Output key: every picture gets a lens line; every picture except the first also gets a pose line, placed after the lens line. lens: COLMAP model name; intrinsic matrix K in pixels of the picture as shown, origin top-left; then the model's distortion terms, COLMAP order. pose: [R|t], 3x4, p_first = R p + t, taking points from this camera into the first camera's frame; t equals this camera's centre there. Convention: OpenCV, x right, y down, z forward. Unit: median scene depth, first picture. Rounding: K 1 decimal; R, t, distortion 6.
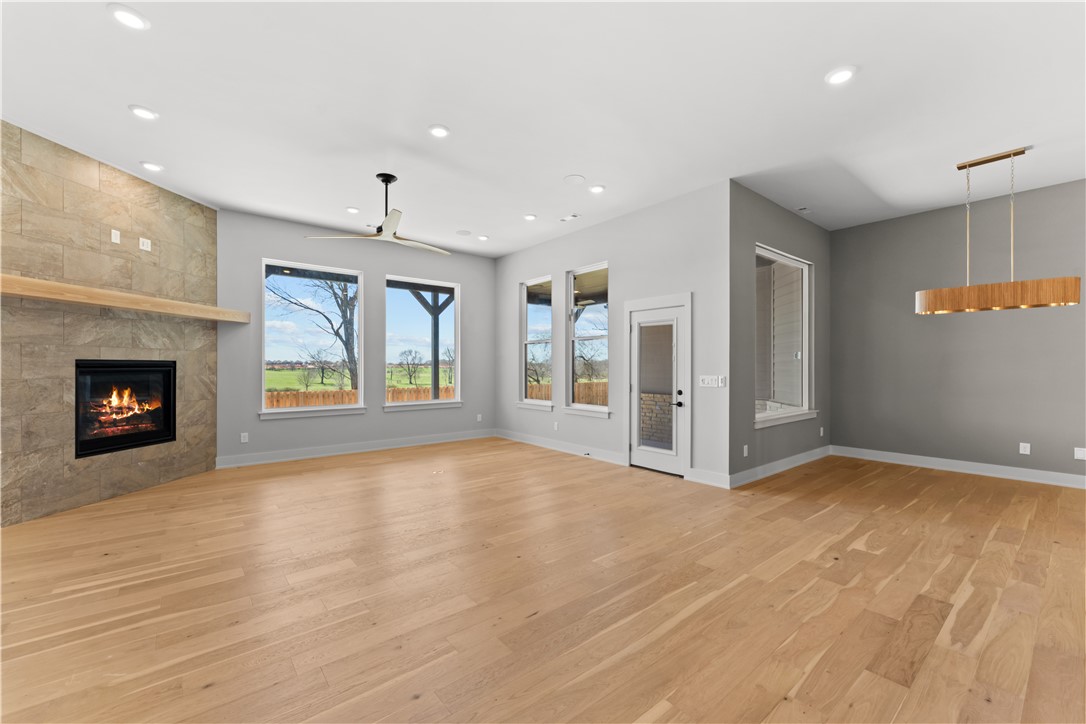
lens RADIAL K [[442.7, 0, 539.7], [0, 442.7, 366.1], [0, 0, 1]] dist [-0.000856, 0.000447]
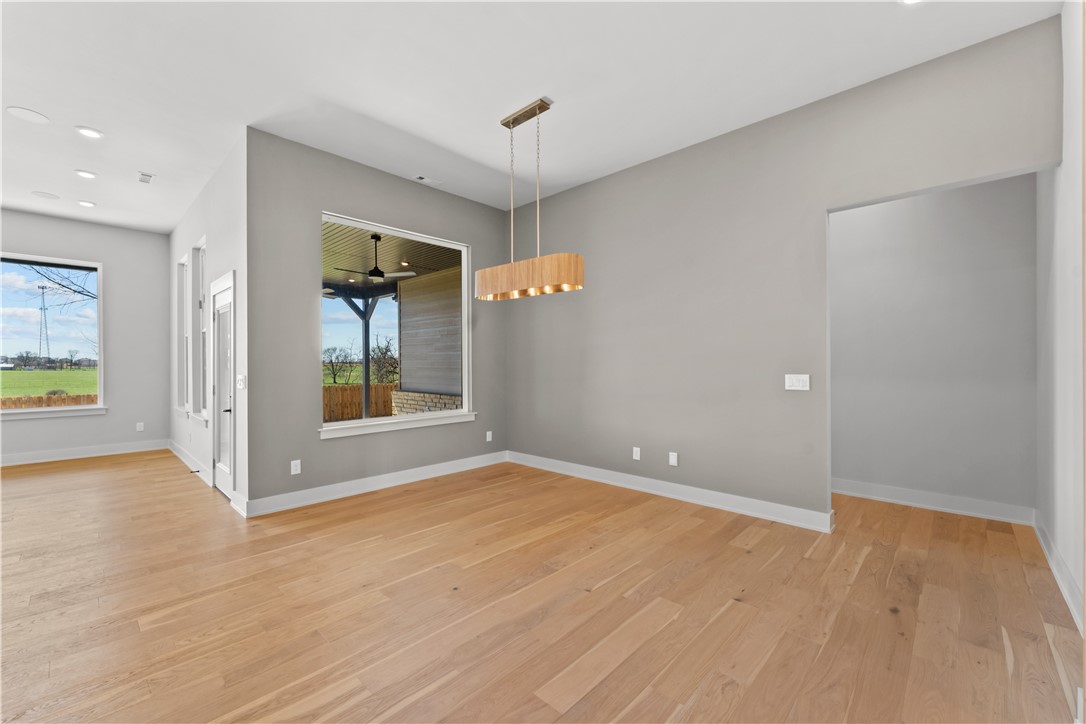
lens RADIAL K [[442.7, 0, 538.3], [0, 442.7, 366.5], [0, 0, 1]] dist [-0.000856, 0.000447]
pose [[0.992088, -0.005895, 0.125403, 0.864821], [0.005042, 0.999962, 0.007120, 0.003844], [-0.125440, -0.006431, 0.992080, 0.153841]]
